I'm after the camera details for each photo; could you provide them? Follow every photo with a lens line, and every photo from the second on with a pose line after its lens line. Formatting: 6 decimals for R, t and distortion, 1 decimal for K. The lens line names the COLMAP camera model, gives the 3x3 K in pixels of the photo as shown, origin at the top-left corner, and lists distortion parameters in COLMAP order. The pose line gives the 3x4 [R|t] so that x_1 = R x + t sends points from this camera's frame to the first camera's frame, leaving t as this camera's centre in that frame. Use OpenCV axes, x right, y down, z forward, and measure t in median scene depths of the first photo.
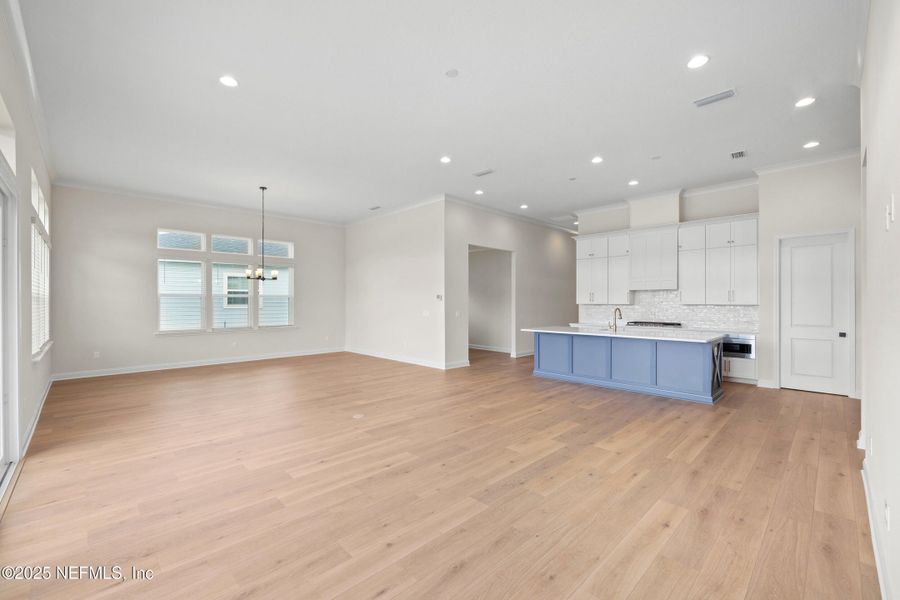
lens RADIAL K [[371.6, 0, 440.7], [0, 371.6, 298.2], [0, 0, 1]] dist [-0.001331, -0.000074]
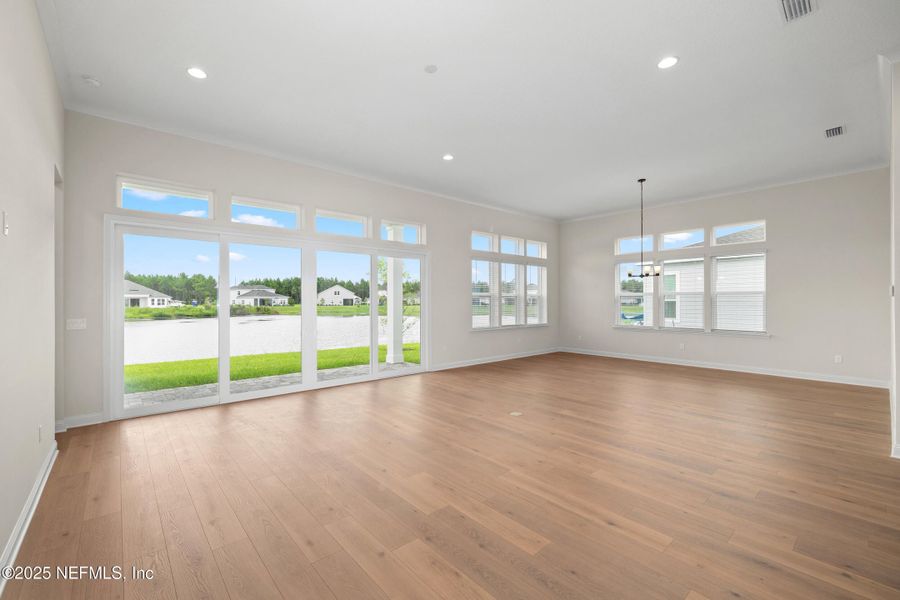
lens RADIAL K [[376.7, 0, 440.7], [0, 376.7, 301.6], [0, 0, 1]] dist [0.000432, -0.000014]
pose [[-0.047215, 0.002871, -0.998881, 0.862421], [0.011204, 0.999934, 0.002345, 0.008078], [0.998822, -0.011081, -0.047244, 0.901652]]
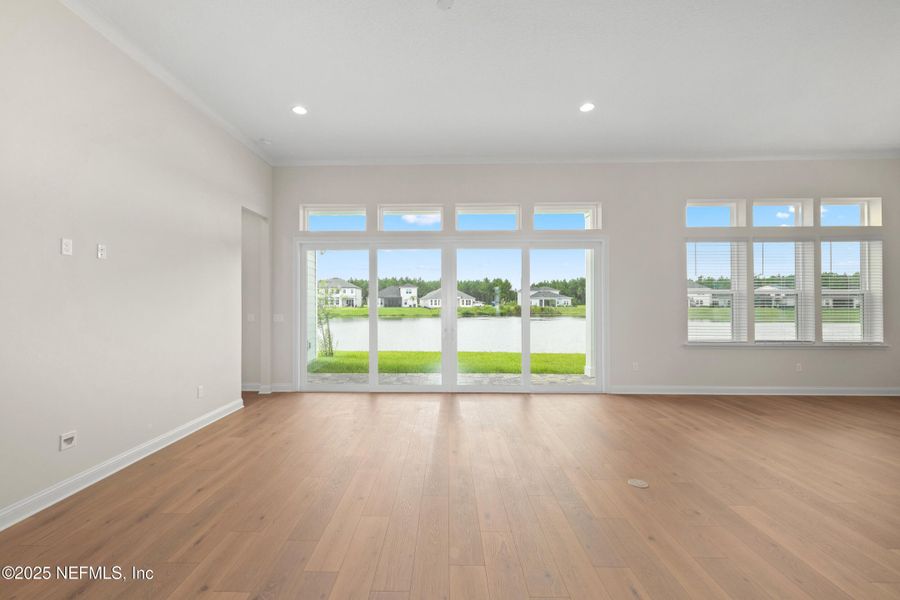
lens RADIAL K [[381.0, 0, 441.8], [0, 381.0, 300.6], [0, 0, 1]] dist [-0.001157, -0.000232]
pose [[-0.701017, -0.001143, -0.713144, 0.500979], [0.008141, 0.999921, -0.009606, 0.014510], [0.713098, -0.012539, -0.700952, 1.295084]]
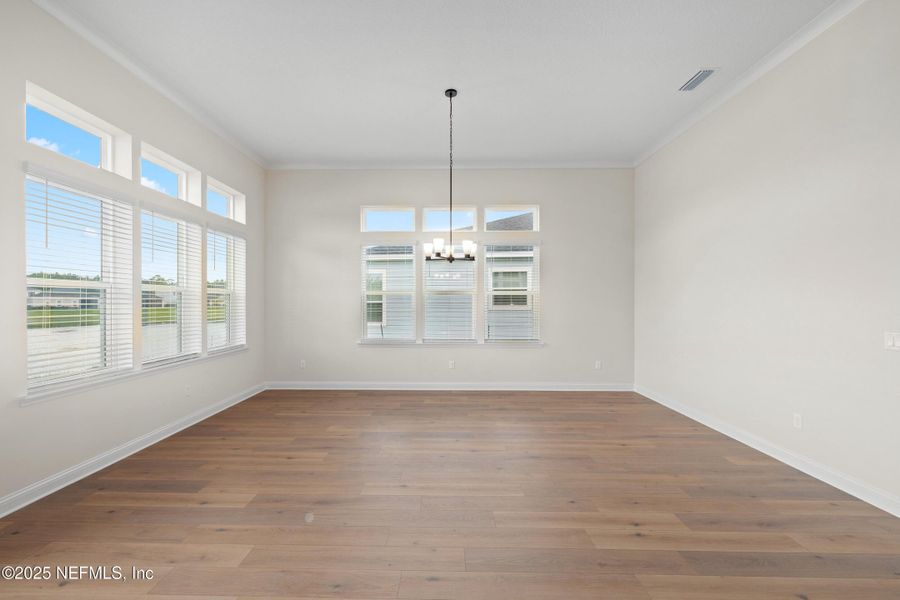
lens RADIAL K [[376.7, 0, 440.7], [0, 376.7, 301.6], [0, 0, 1]] dist [0.000432, -0.000014]
pose [[0.708105, -0.000611, -0.706107, -0.166824], [0.005941, 0.999969, 0.005093, 0.012810], [0.706082, -0.007802, 0.708087, 1.020505]]
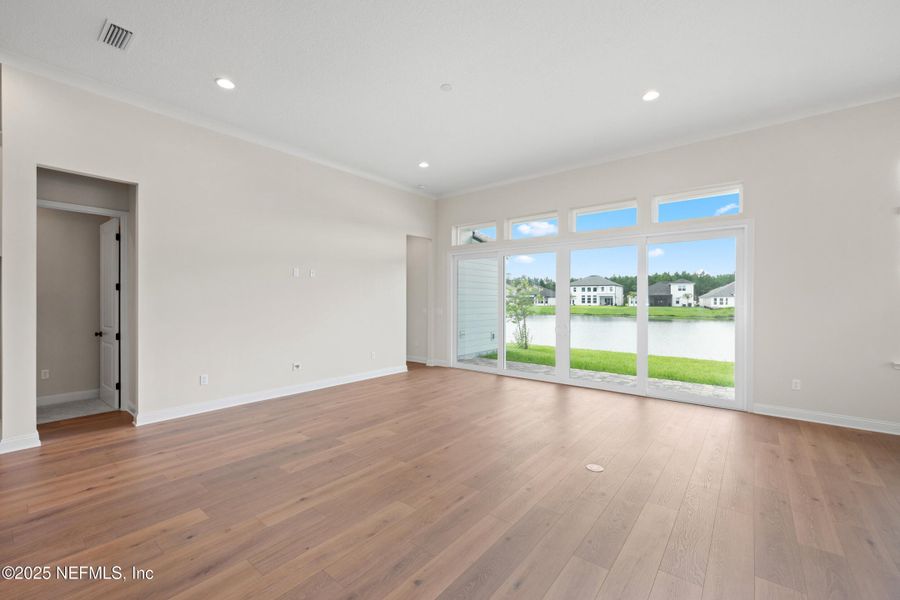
lens RADIAL K [[381.0, 0, 441.8], [0, 381.0, 300.6], [0, 0, 1]] dist [-0.001157, -0.000232]
pose [[-0.992743, -0.002259, -0.120237, 0.149601], [-0.001388, 0.999972, -0.007326, 0.017759], [0.120250, -0.007106, -0.992718, 1.768449]]
